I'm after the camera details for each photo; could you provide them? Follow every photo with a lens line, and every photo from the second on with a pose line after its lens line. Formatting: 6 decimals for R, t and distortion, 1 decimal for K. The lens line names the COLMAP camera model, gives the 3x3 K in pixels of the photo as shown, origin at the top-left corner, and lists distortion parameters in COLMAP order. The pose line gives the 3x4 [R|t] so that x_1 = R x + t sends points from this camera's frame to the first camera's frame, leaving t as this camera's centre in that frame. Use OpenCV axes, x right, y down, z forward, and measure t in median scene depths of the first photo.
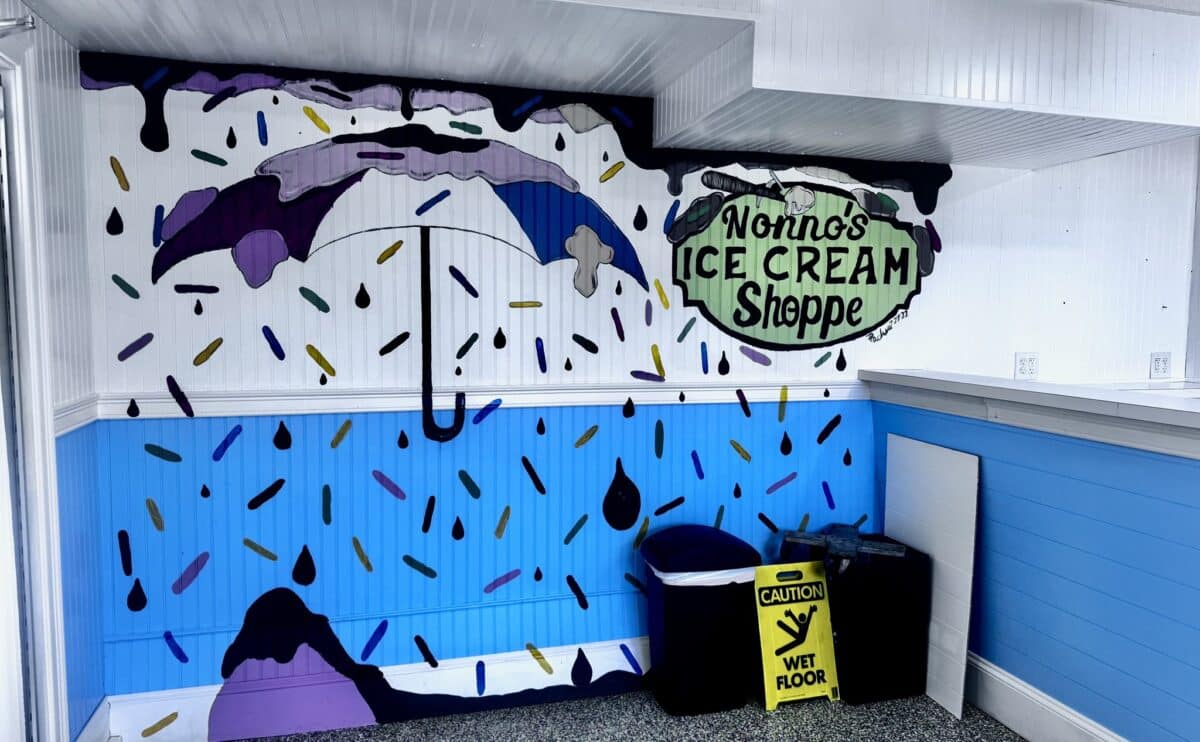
lens RADIAL K [[851.2, 0, 591.1], [0, 851.2, 367.5], [0, 0, 1]] dist [0.047131, -0.040192]
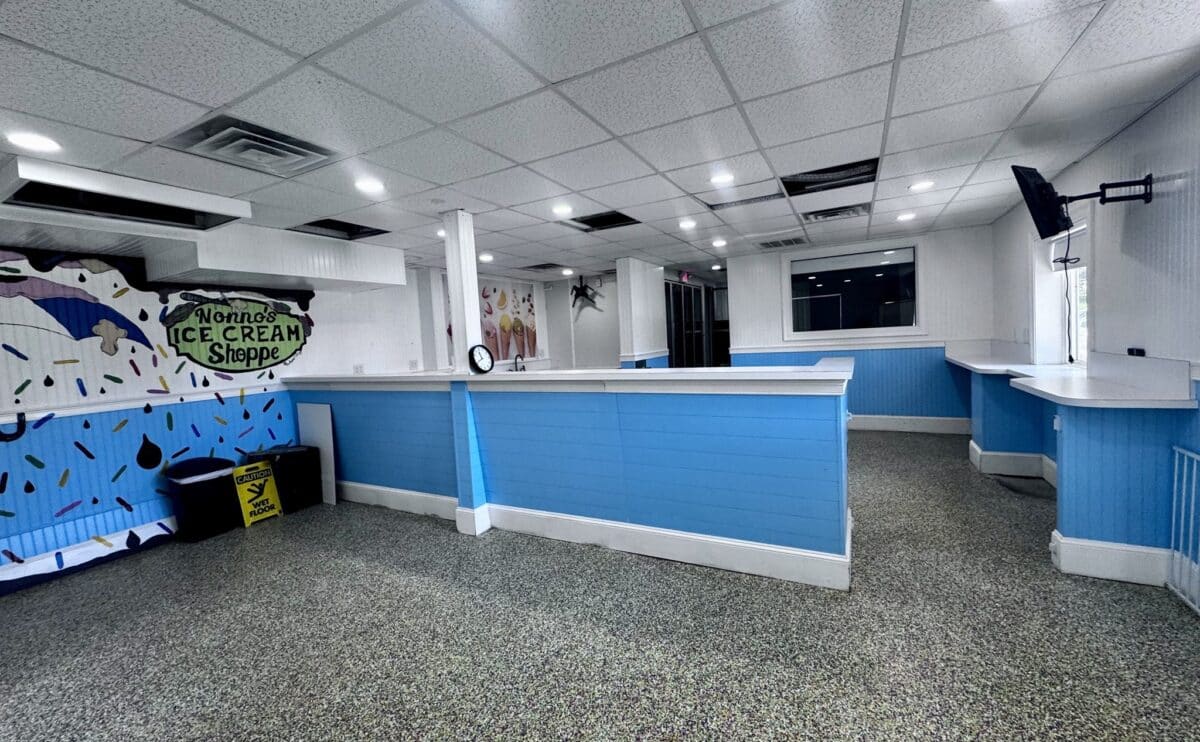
lens RADIAL K [[478.7, 0, 599.7], [0, 478.7, 367.6], [0, 0, 1]] dist [-0.002426, 0.000081]
pose [[0.686583, -0.092712, 0.721116, -0.027382], [0.108099, 0.993829, 0.024852, 0.038503], [-0.718970, 0.060889, 0.692369, -0.555719]]
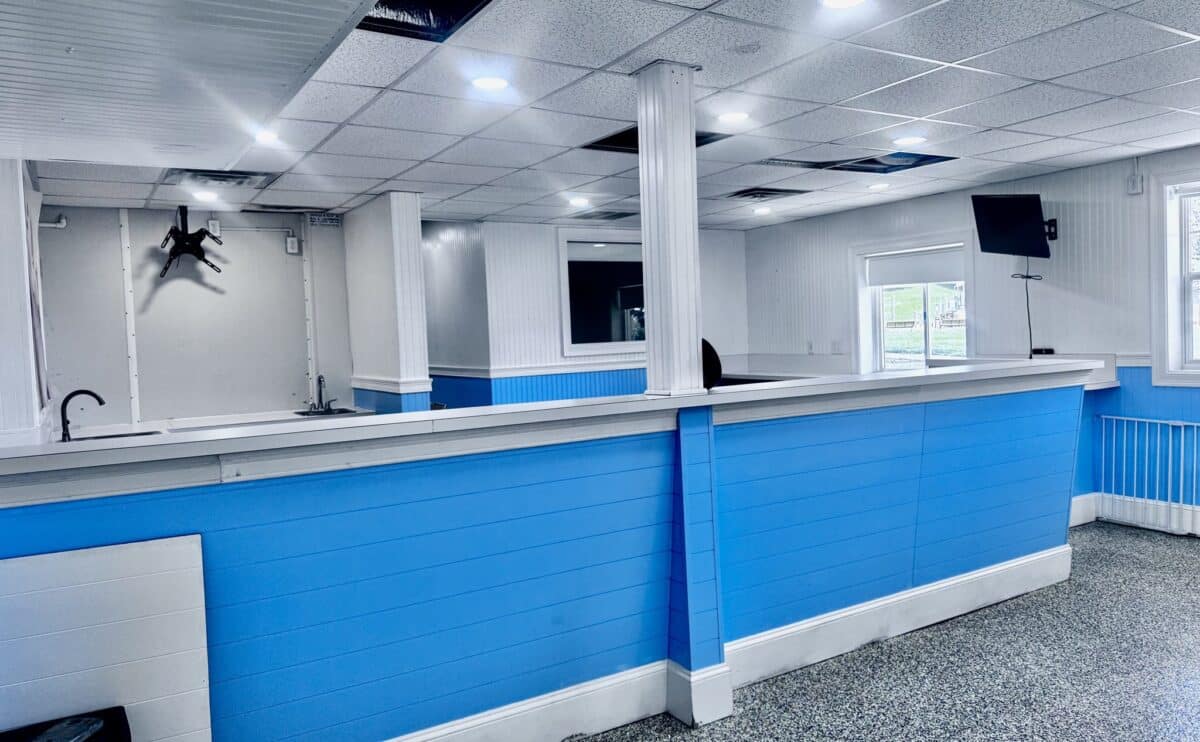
lens RADIAL K [[851.2, 0, 604.0], [0, 851.2, 369.2], [0, 0, 1]] dist [0.047131, -0.040192]
pose [[-0.289283, -0.038197, 0.956481, -0.339135], [0.098581, 0.992702, 0.069459, -0.053900], [-0.952154, 0.114384, -0.283407, 0.756172]]
